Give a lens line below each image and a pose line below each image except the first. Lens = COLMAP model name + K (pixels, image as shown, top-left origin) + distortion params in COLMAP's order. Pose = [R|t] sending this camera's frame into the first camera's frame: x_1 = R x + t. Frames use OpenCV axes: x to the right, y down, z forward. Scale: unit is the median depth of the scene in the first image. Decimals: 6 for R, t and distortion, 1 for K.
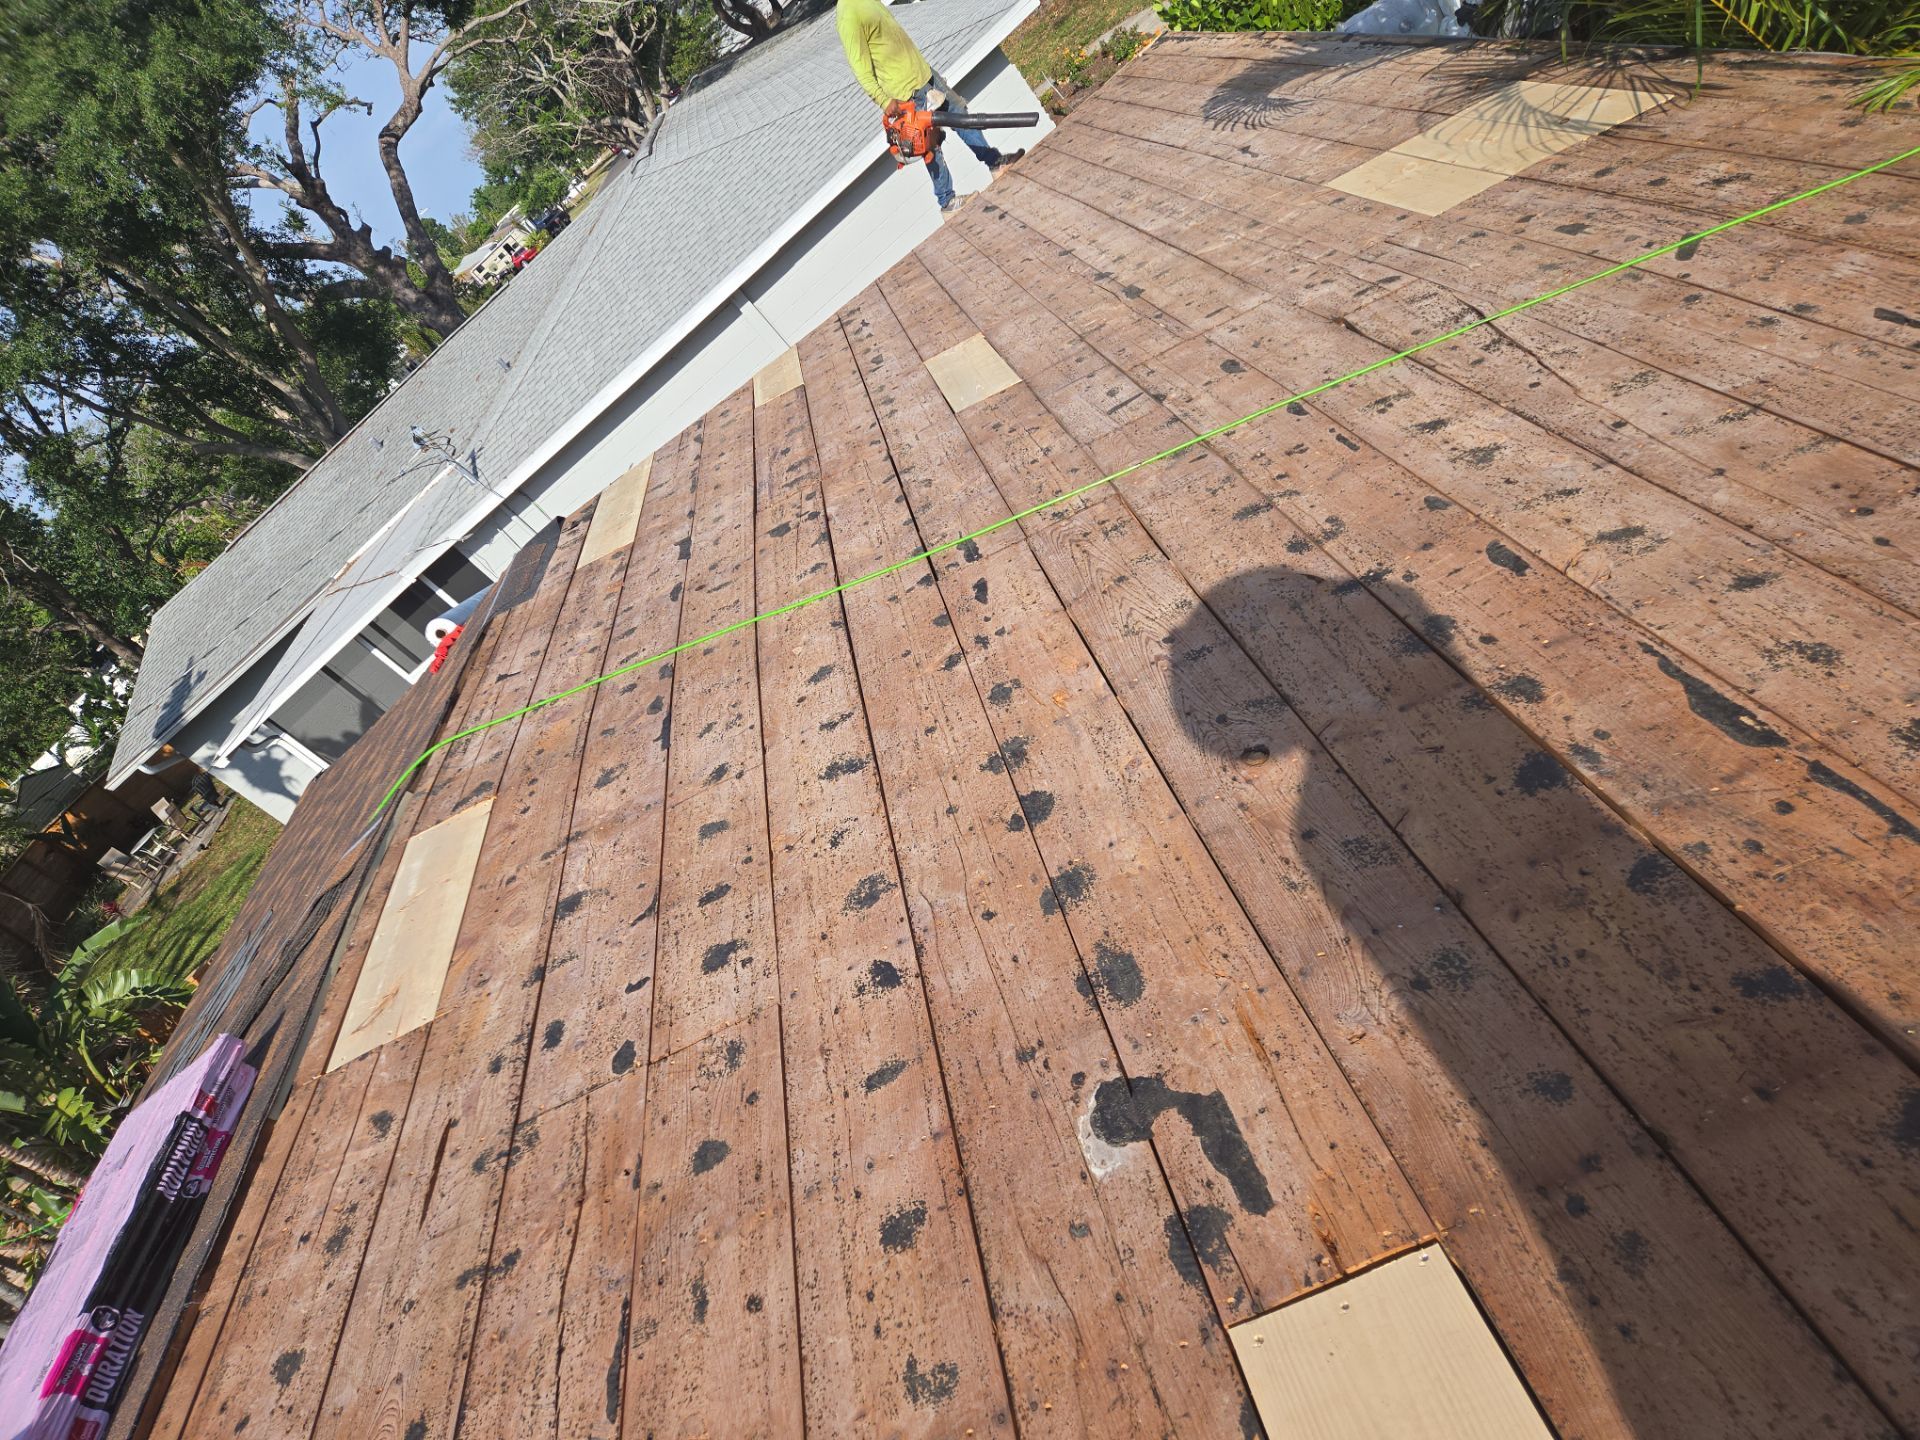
lens RADIAL K [[1346.2, 0, 960.0], [0, 1346.2, 720.0], [0, 0, 1]] dist [0.109383, -0.105539]
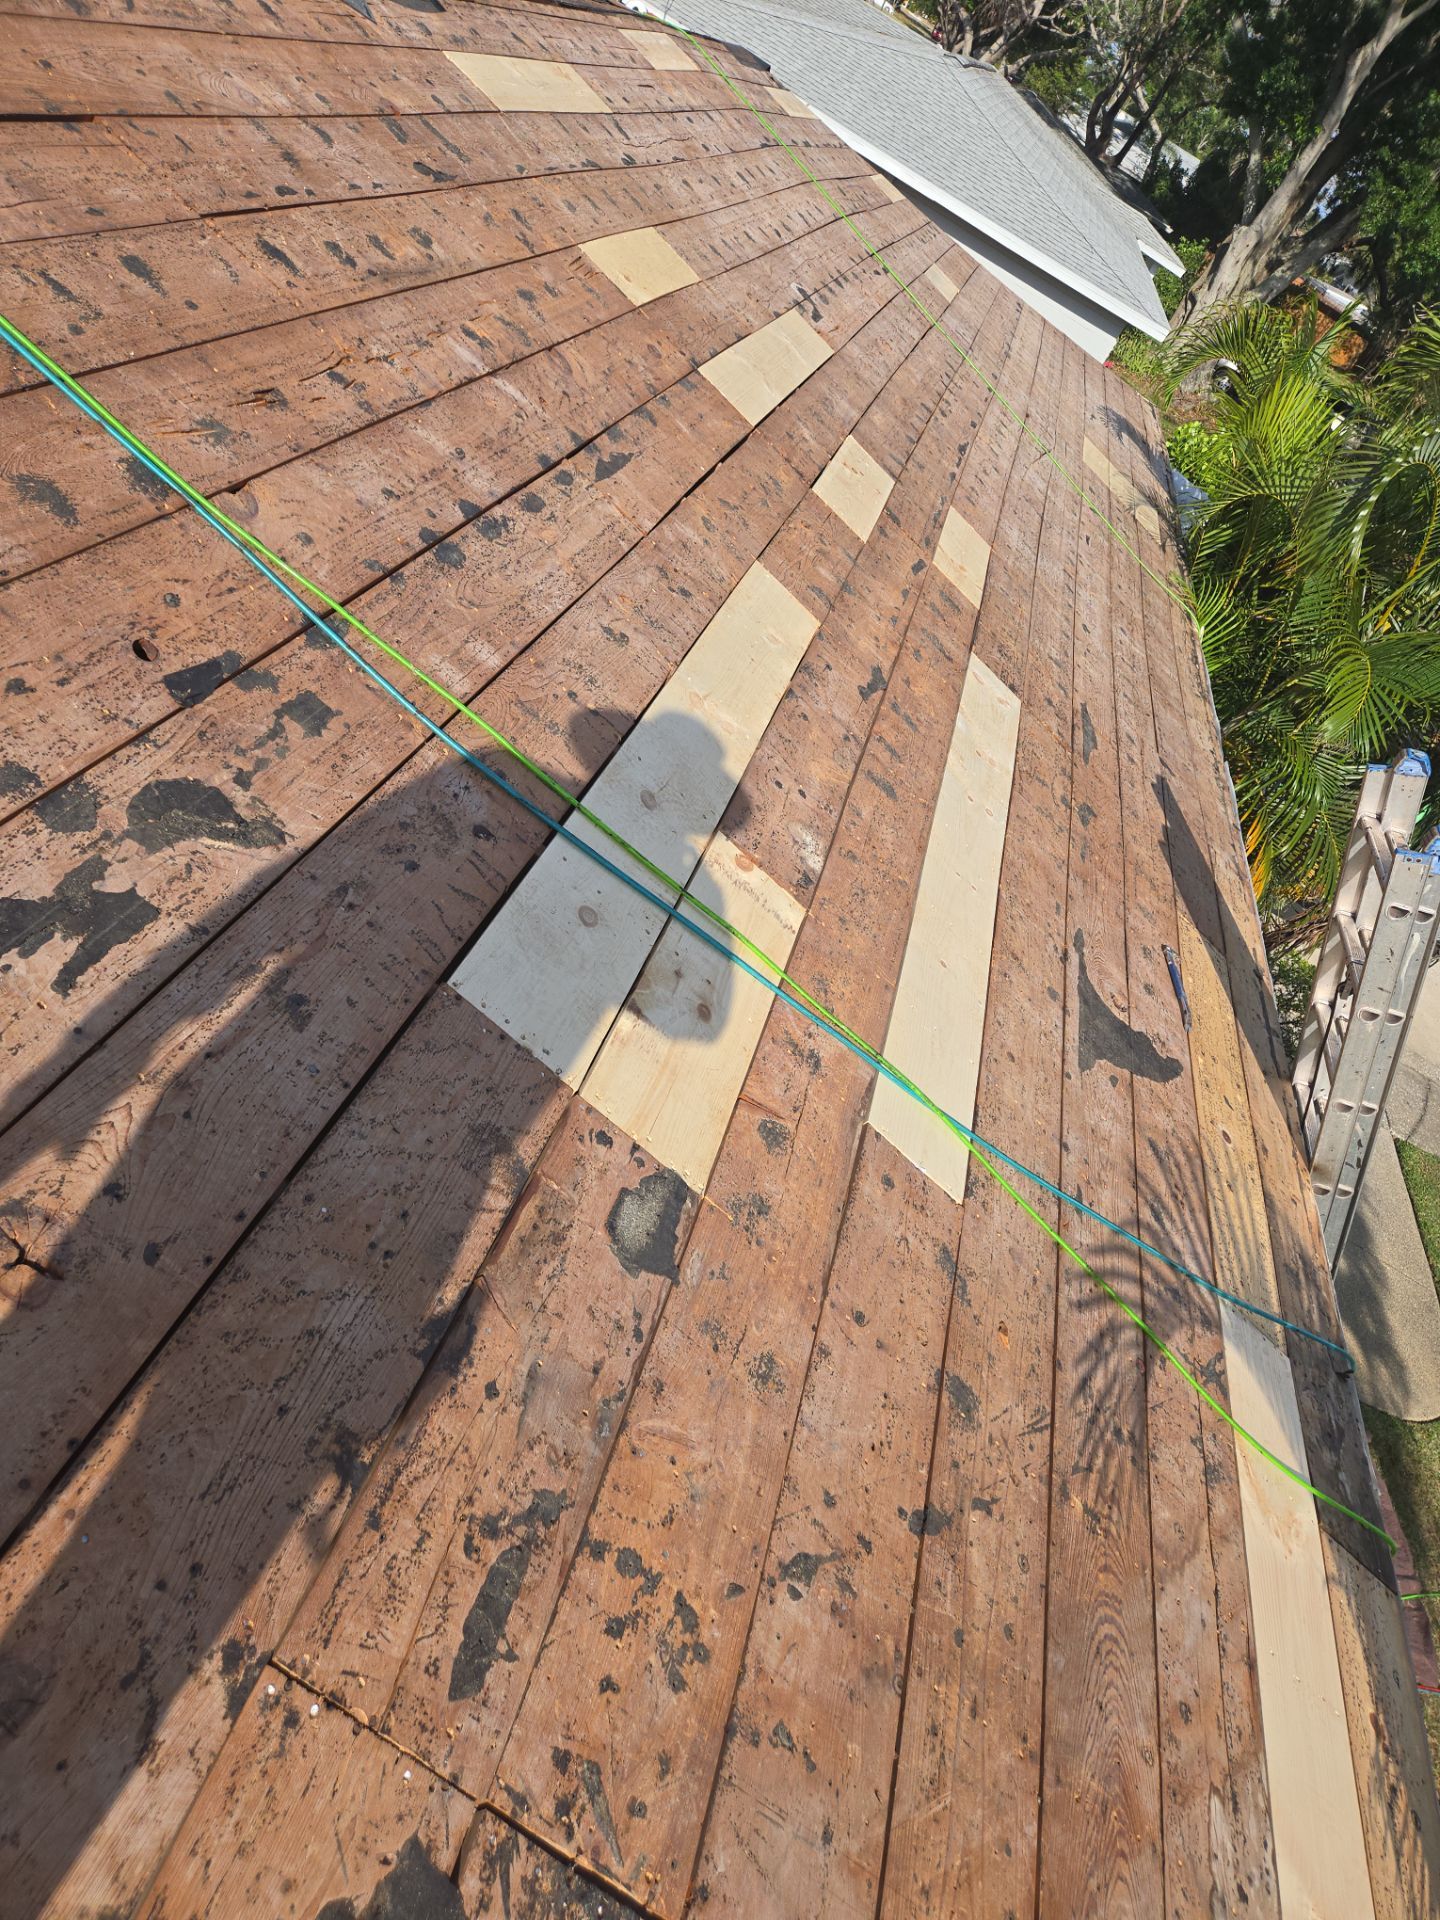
lens RADIAL K [[1346.2, 0, 744.6], [0, 1346.2, 958.7], [0, 0, 1]] dist [0.109383, -0.105539]
pose [[0.352766, 0.894208, 0.275586, 0.308649], [-0.920592, 0.384403, -0.068882, 0.662043], [-0.167531, -0.229403, 0.958805, -1.336640]]
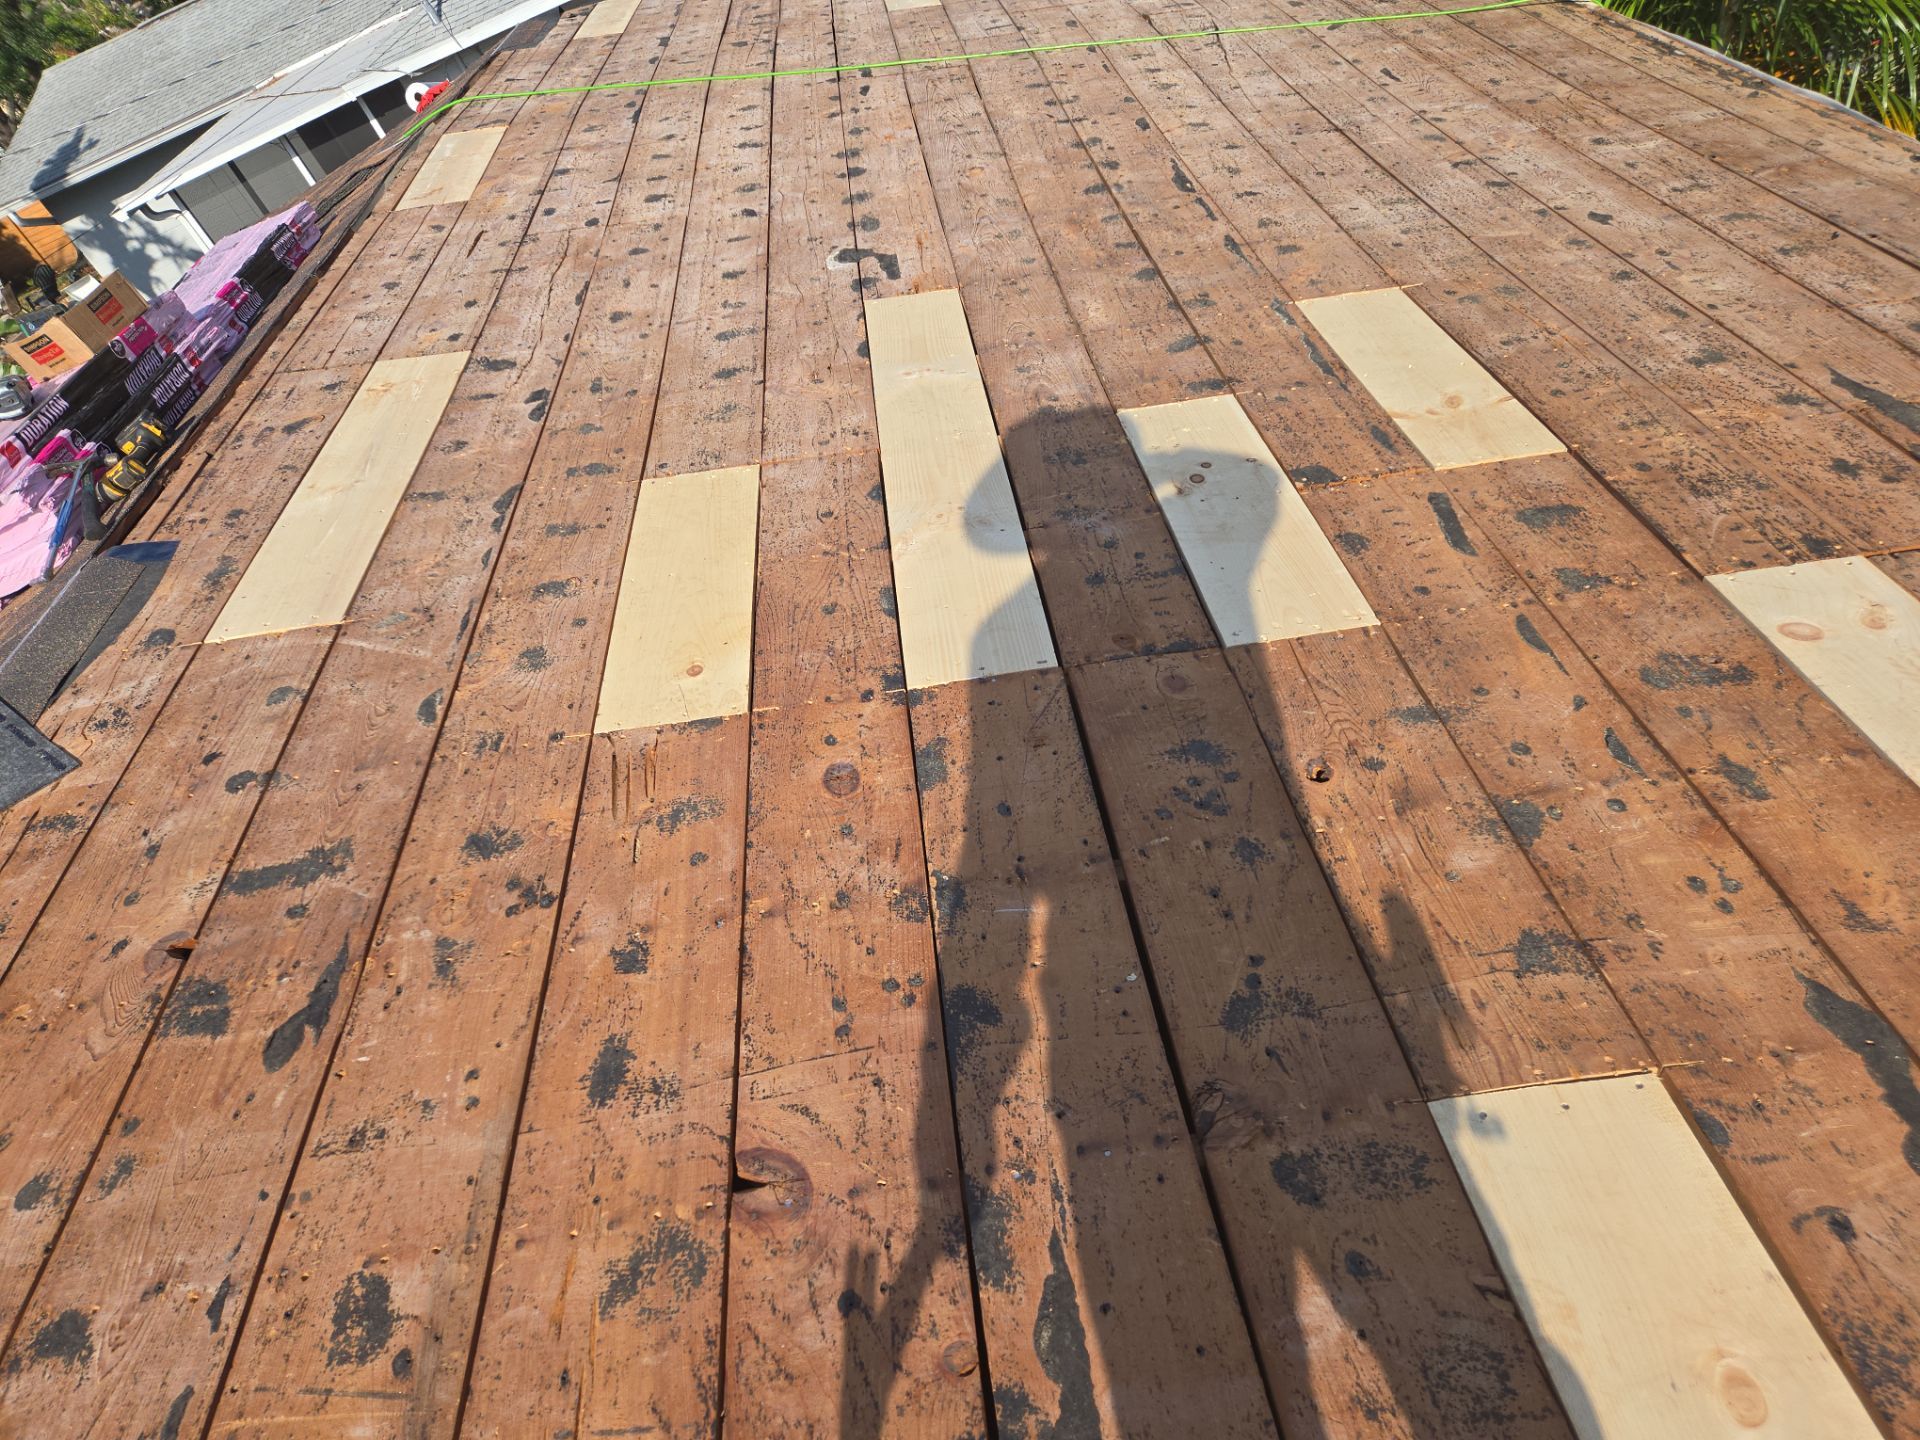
lens RADIAL K [[1328.8, 0, 965.9], [0, 1328.8, 757.4], [0, 0, 1]] dist [0.064860, -0.051022]
pose [[0.946146, 0.284429, 0.154623, 0.097879], [-0.306184, 0.941324, 0.141987, 0.345944], [-0.105165, -0.181683, 0.977718, -0.617001]]
